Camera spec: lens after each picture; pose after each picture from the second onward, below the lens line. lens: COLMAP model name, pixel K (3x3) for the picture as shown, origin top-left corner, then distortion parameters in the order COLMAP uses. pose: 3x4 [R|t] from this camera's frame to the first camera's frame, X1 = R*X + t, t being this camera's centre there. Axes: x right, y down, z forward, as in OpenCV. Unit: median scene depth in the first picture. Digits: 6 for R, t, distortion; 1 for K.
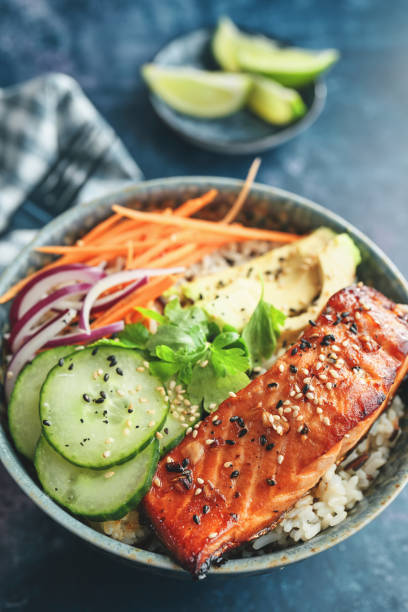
lens RADIAL K [[919.8, 0, 204.0], [0, 919.8, 306.0], [0, 0, 1]] dist [0.079058, 0.044275]
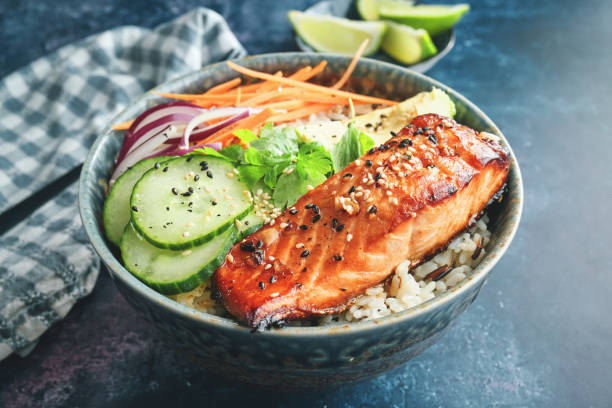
lens RADIAL K [[919.8, 0, 306.0], [0, 919.8, 204.0], [0, 0, 1]] dist [0.079058, 0.044275]
pose [[0.991727, 0.022700, -0.126343, 0.157149], [-0.053557, 0.967651, -0.246543, 0.369123], [0.116659, 0.251270, 0.960861, 0.002003]]
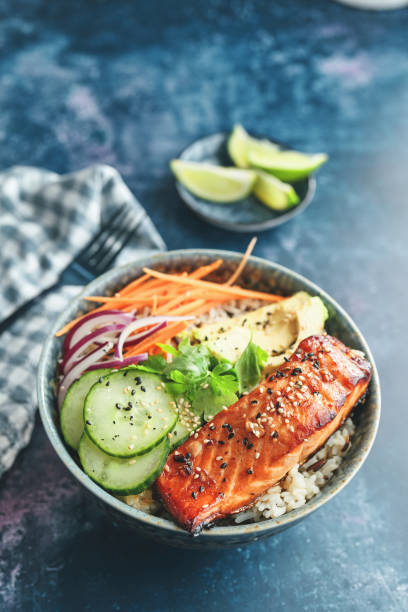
lens RADIAL K [[919.8, 0, 204.0], [0, 919.8, 306.0], [0, 0, 1]] dist [0.079058, 0.044275]
pose [[0.998850, 0.042821, -0.021569, 0.022781], [-0.044343, 0.996128, -0.075916, 0.049923], [0.018235, 0.076786, 0.996881, -0.373421]]
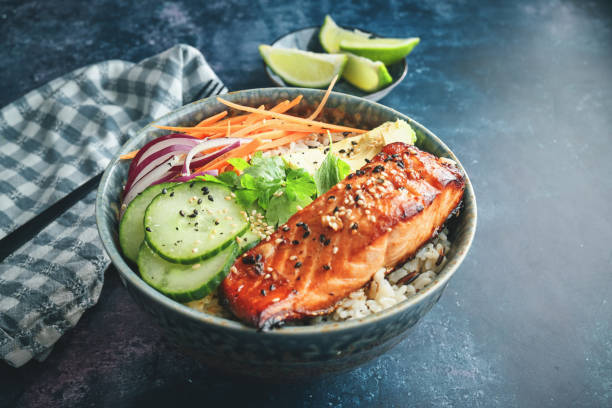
lens RADIAL K [[908.0, 0, 306.0], [0, 908.0, 204.0], [0, 0, 1]] dist [0.079191, 0.000840]
pose [[0.998017, 0.001830, -0.062912, 0.114887], [-0.017893, 0.966582, -0.255732, 0.397627], [0.060341, 0.256351, 0.964699, -0.167745]]
